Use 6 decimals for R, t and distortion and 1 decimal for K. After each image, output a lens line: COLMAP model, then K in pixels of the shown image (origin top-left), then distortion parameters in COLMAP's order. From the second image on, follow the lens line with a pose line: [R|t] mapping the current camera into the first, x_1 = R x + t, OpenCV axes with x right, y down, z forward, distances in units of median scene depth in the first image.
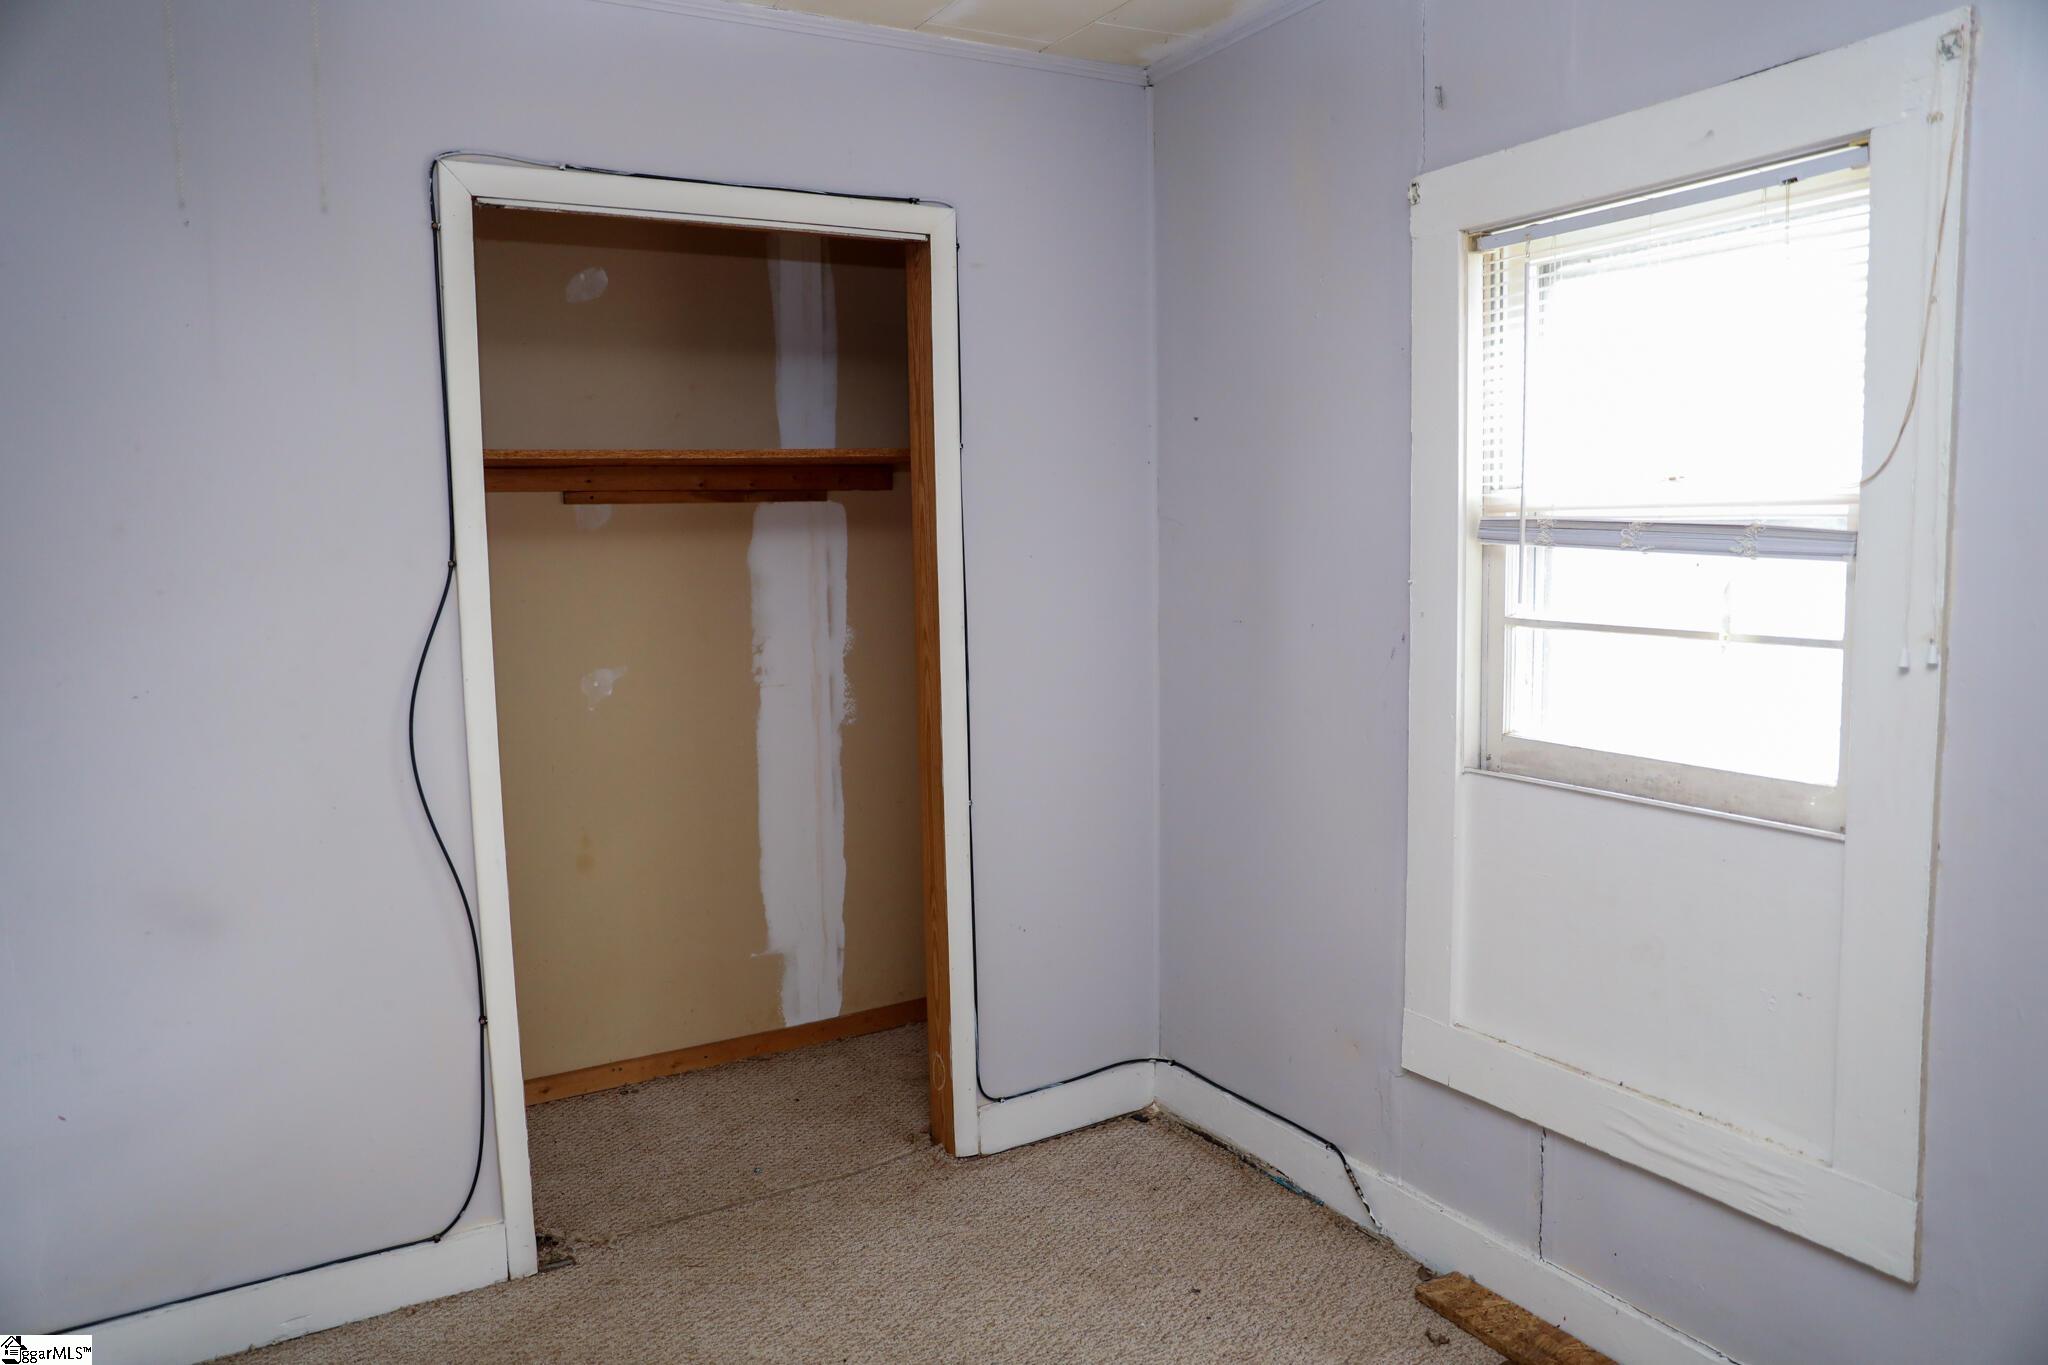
lens RADIAL K [[1403.3, 0, 1024.0], [0, 1403.3, 682.5], [0, 0, 1]] dist [-0.004264, -0.000071]
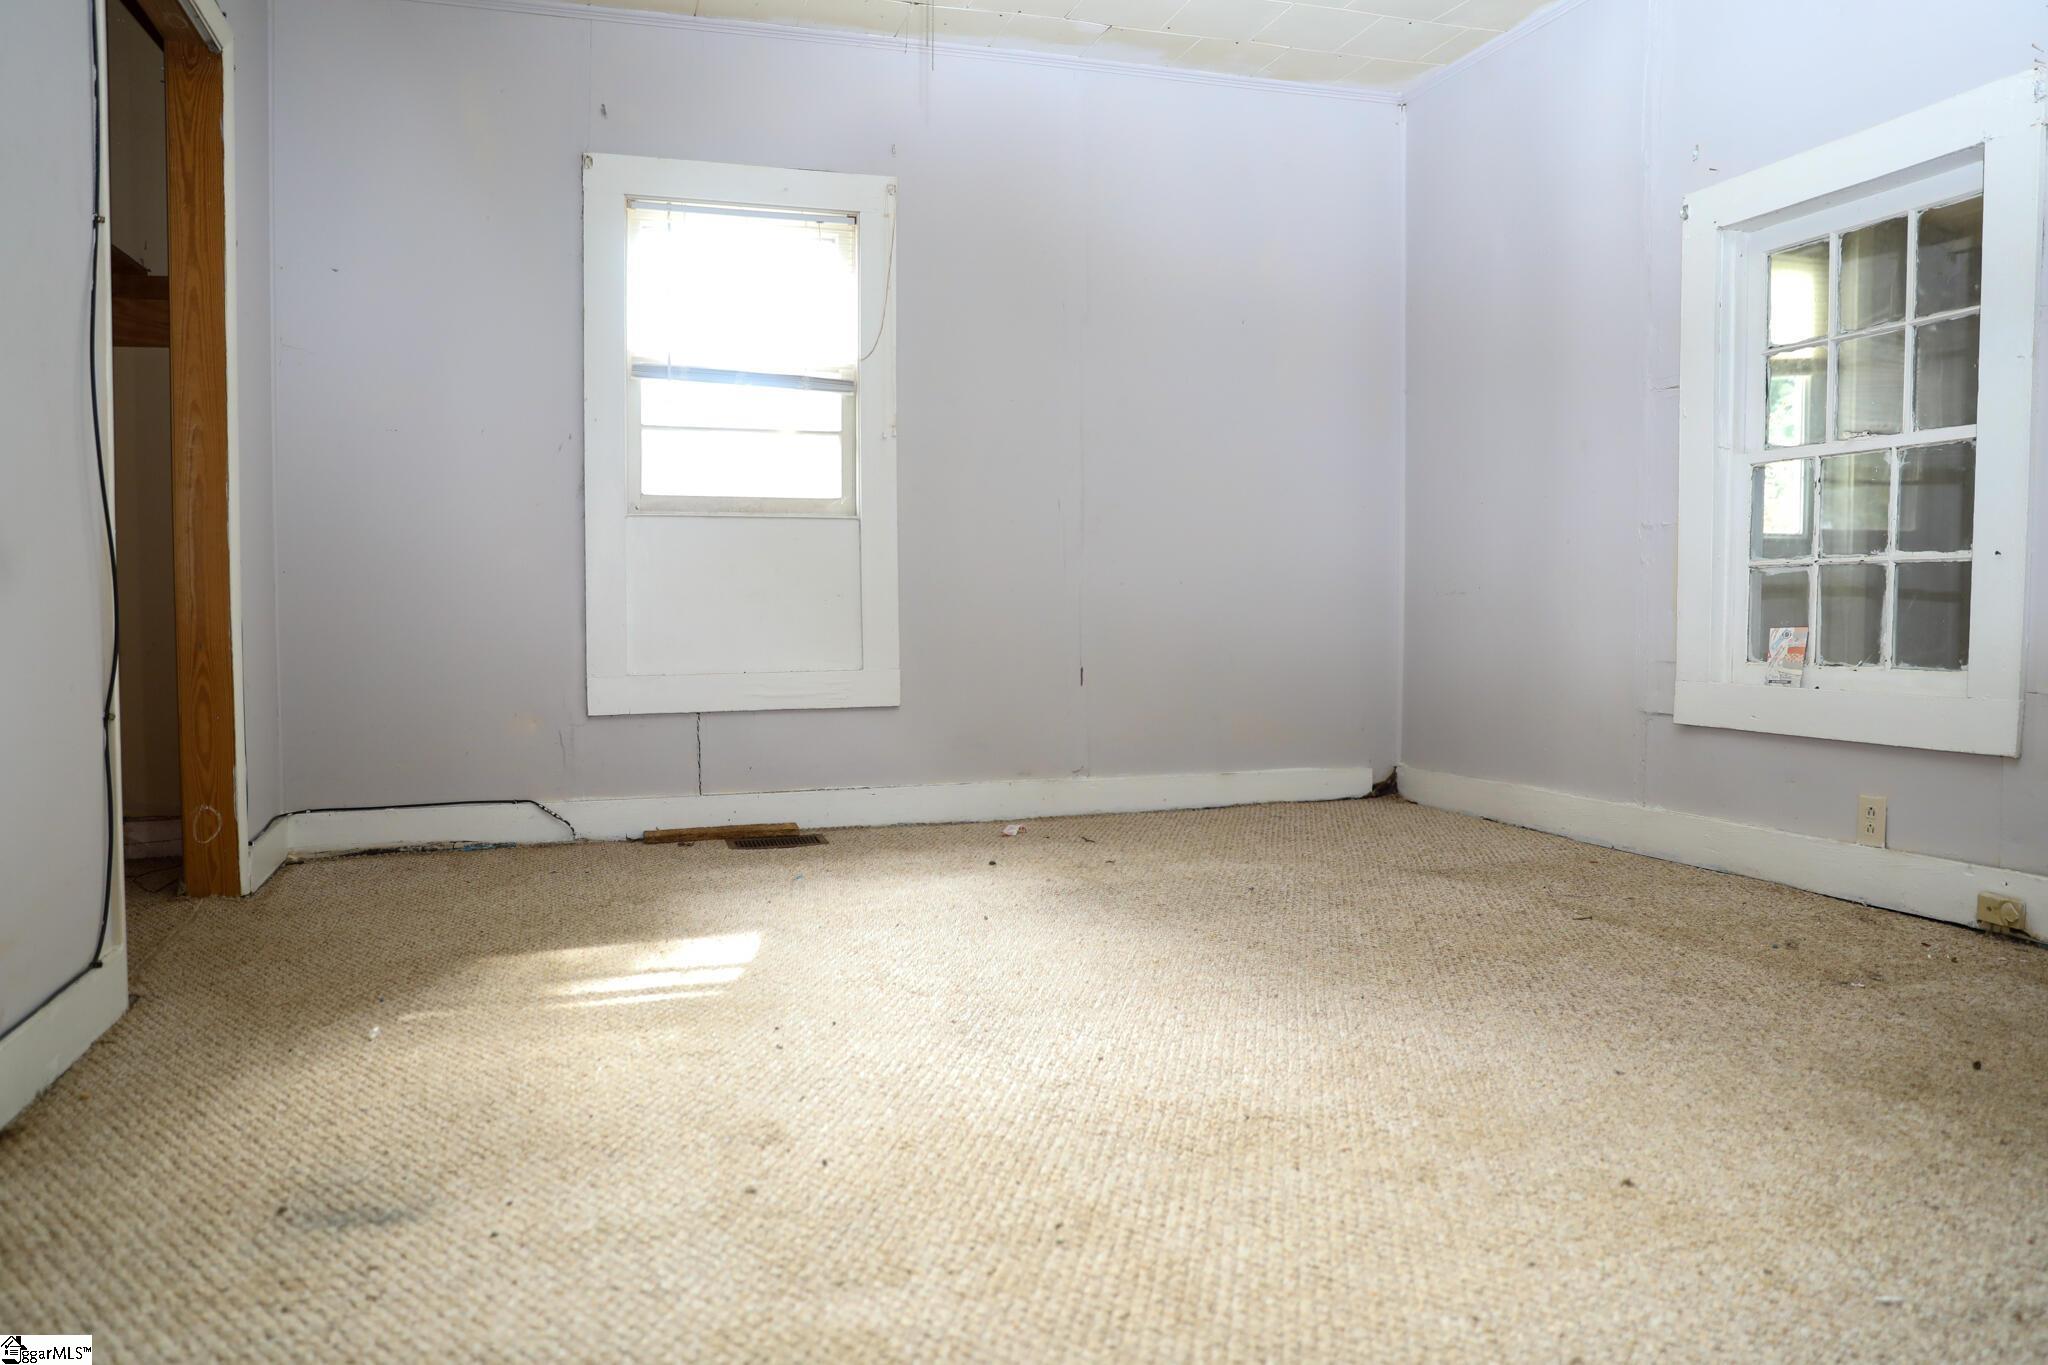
lens RADIAL K [[1407.2, 0, 1024.0], [0, 1407.2, 682.5], [0, 0, 1]] dist [-0.067264, -0.000219]
pose [[0.188158, -0.021667, 0.981900, -1.247762], [0.115979, 0.993252, -0.000308, 0.322502], [-0.975267, 0.113937, 0.189401, 0.269053]]
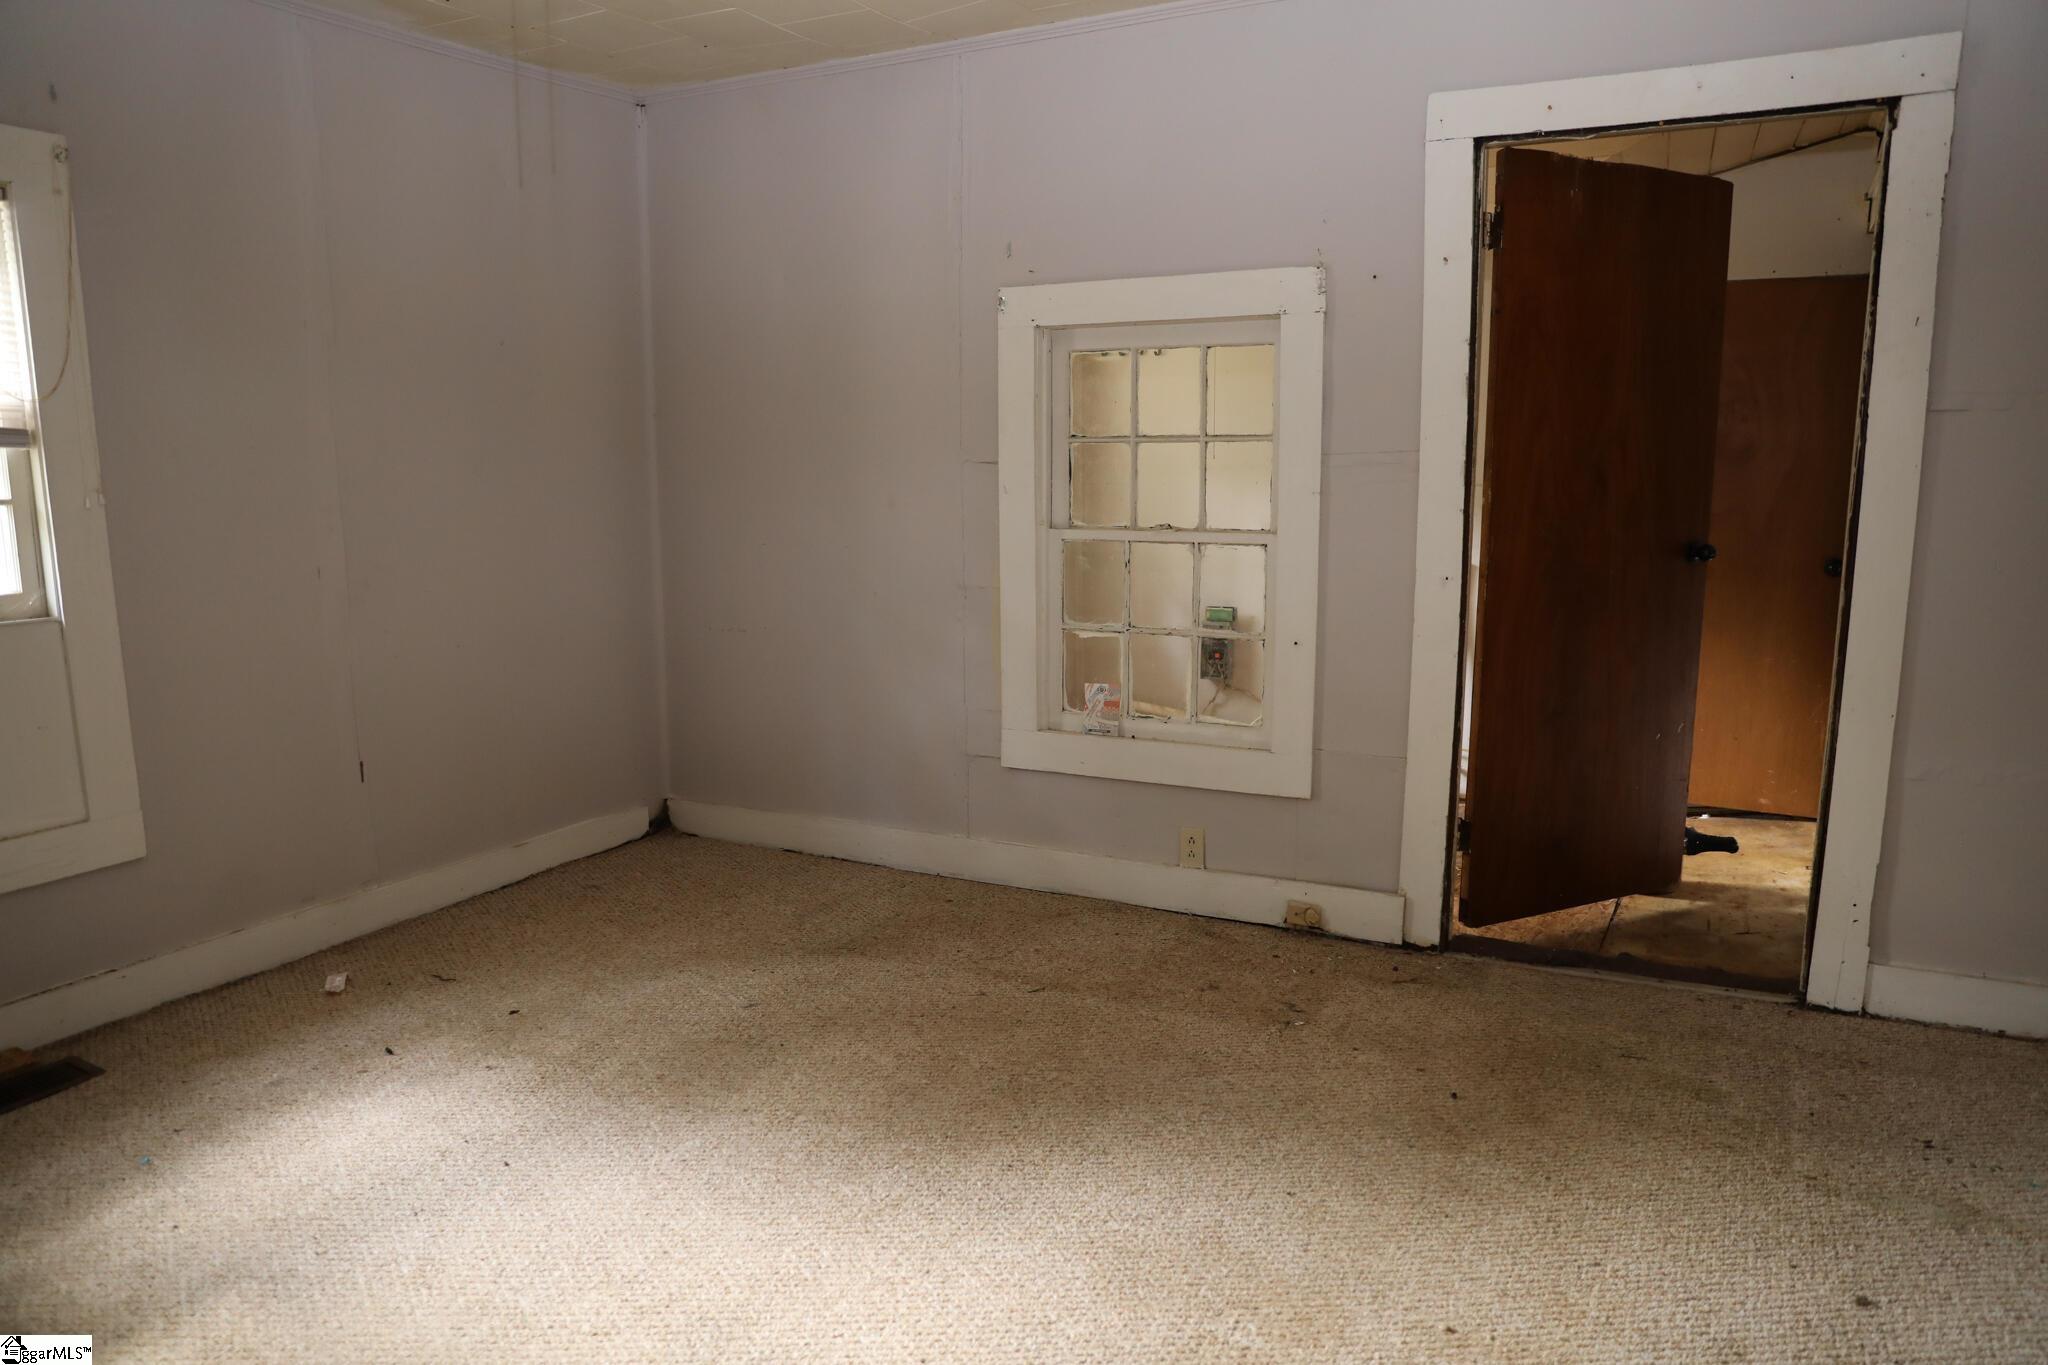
lens RADIAL K [[1394.2, 0, 1023.7], [0, 1394.2, 717.1], [0, 0, 1]] dist [-0.110384, 0.081314]
pose [[-0.539400, -0.122058, 0.833156, -1.050728], [0.126453, 0.966476, 0.223457, 0.009769], [-0.832501, 0.225888, -0.505883, 0.697541]]
